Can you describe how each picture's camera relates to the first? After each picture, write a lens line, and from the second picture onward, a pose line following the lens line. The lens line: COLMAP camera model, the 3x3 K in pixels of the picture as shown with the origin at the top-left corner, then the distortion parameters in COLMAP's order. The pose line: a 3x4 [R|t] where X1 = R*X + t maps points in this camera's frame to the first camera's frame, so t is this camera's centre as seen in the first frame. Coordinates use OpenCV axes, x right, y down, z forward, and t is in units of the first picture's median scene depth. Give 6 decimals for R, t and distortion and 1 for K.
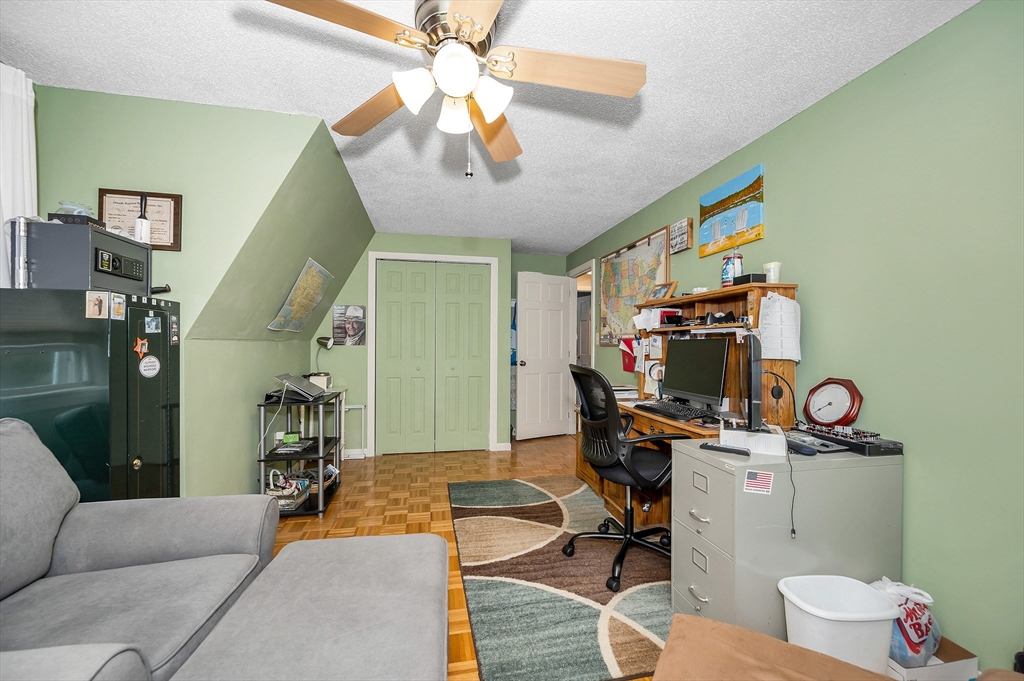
lens RADIAL K [[412.2, 0, 510.8], [0, 412.2, 342.1], [0, 0, 1]] dist [-0.001690, -0.000298]
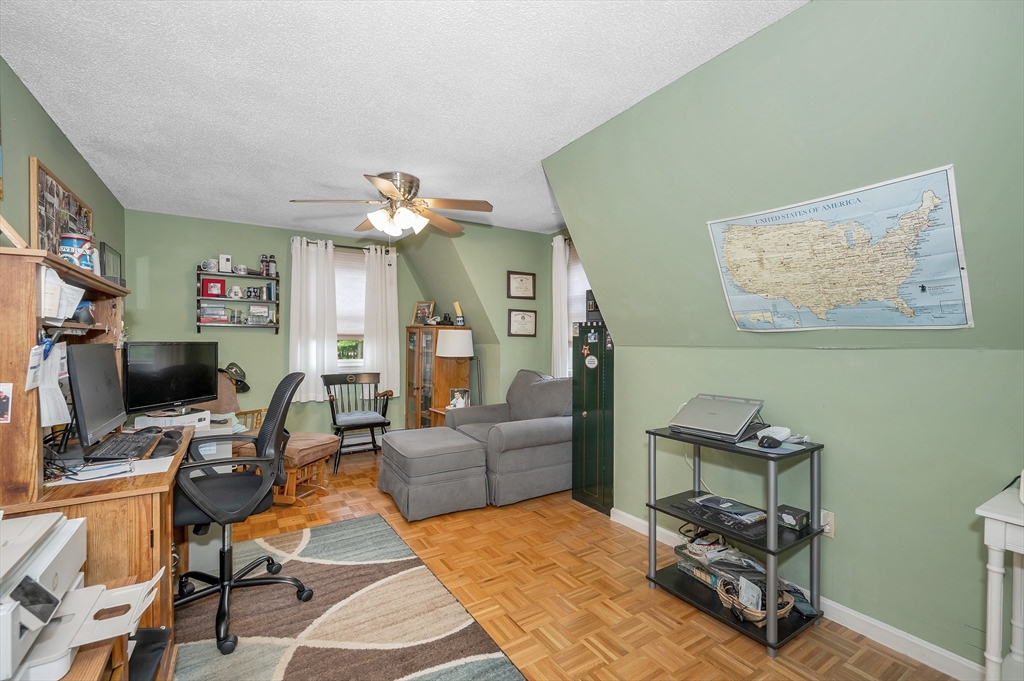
lens RADIAL K [[442.1, 0, 512.0], [0, 442.1, 340.5], [0, 0, 1]] dist [0.000257, 0.000008]
pose [[-0.933225, -0.009951, -0.359156, 0.096499], [-0.007262, 0.999935, -0.008836, -0.011117], [0.359220, -0.005638, -0.933236, 2.574566]]
